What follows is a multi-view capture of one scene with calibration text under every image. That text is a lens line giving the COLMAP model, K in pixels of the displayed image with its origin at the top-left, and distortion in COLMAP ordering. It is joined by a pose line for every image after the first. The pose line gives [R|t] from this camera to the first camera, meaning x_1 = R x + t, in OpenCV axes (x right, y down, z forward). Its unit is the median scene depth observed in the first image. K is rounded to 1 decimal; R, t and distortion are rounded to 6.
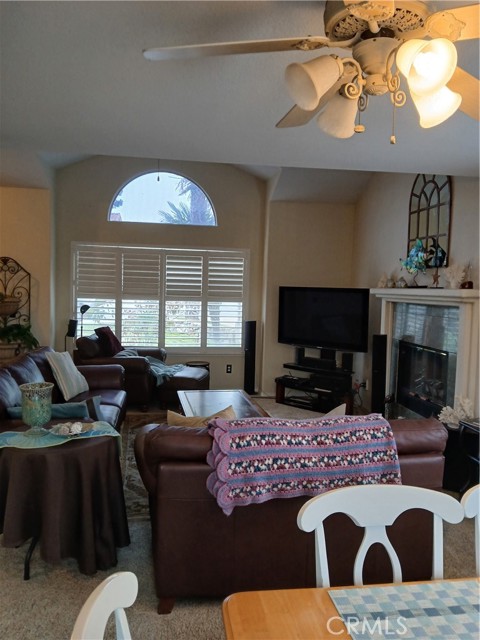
lens RADIAL K [[500.8, 0, 238.9], [0, 500.8, 306.4], [0, 0, 1]] dist [0.082819, -0.141838]
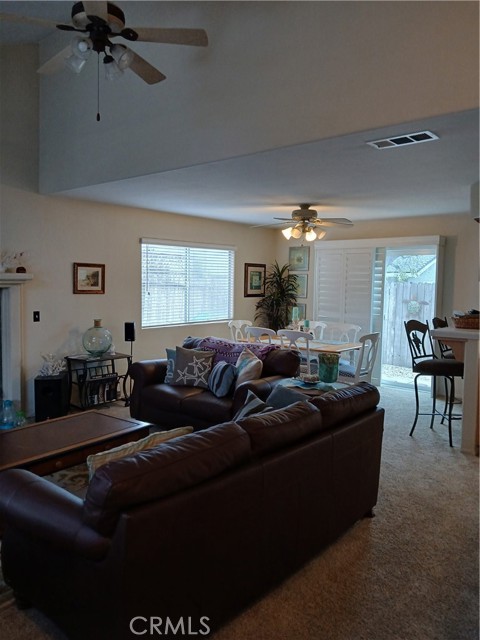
lens RADIAL K [[500.8, 0, 238.9], [0, 500.8, 306.4], [0, 0, 1]] dist [0.082819, -0.141838]
pose [[-0.642683, -0.074685, 0.762484, -0.646411], [0.002202, 0.995053, 0.099320, -0.056946], [-0.766129, 0.065510, -0.639339, 1.047742]]
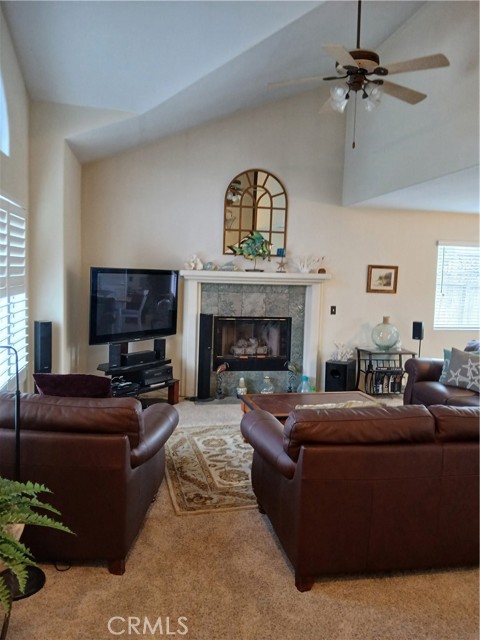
lens RADIAL K [[500.8, 0, 238.9], [0, 500.8, 306.4], [0, 0, 1]] dist [0.082819, -0.141838]
pose [[-0.031693, -0.091056, 0.995341, -0.793244], [0.008141, 0.995785, 0.091356, -0.057252], [-0.999464, 0.010999, -0.030818, 0.974771]]
